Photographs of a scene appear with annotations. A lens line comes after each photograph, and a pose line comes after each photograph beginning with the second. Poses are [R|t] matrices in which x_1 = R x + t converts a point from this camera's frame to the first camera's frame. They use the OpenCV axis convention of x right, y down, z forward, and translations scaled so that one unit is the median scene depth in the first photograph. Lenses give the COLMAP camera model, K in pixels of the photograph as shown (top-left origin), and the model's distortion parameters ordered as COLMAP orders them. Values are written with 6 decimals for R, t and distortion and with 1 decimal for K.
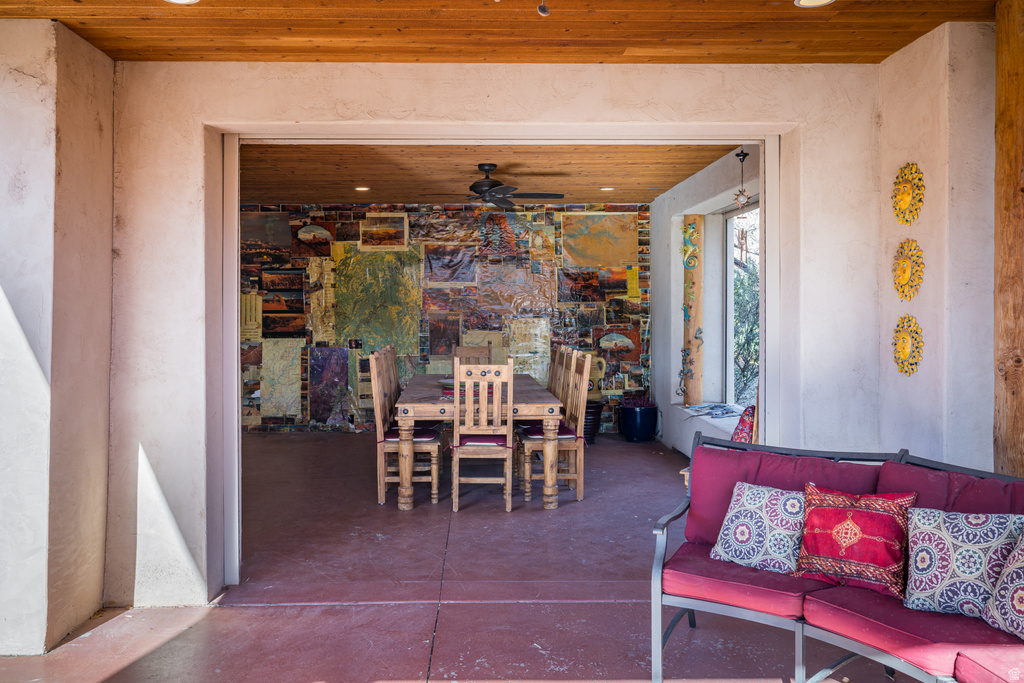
lens RADIAL K [[846.0, 0, 519.0], [0, 846.0, 303.5], [0, 0, 1]] dist [-0.005511, 0.000447]
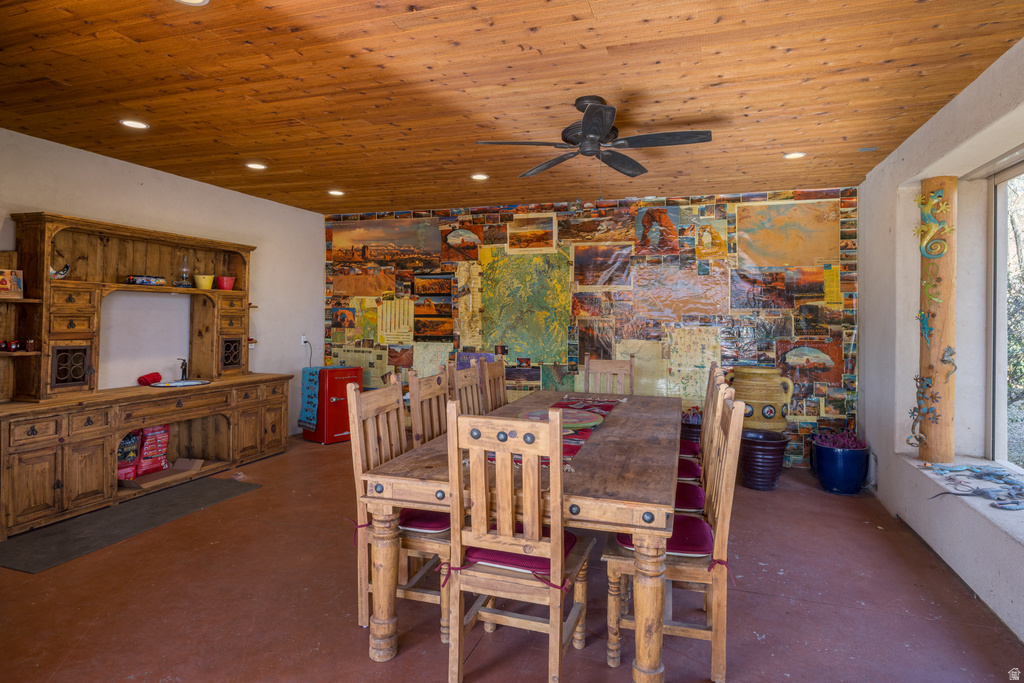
lens RADIAL K [[555.2, 0, 496.9], [0, 555.2, 310.3], [0, 0, 1]] dist [-0.002960, -0.000523]
pose [[0.919503, 0.007037, -0.393020, 0.052049], [-0.009431, 0.999947, -0.004160, 0.005012], [0.392970, 0.007531, 0.919521, 0.416439]]
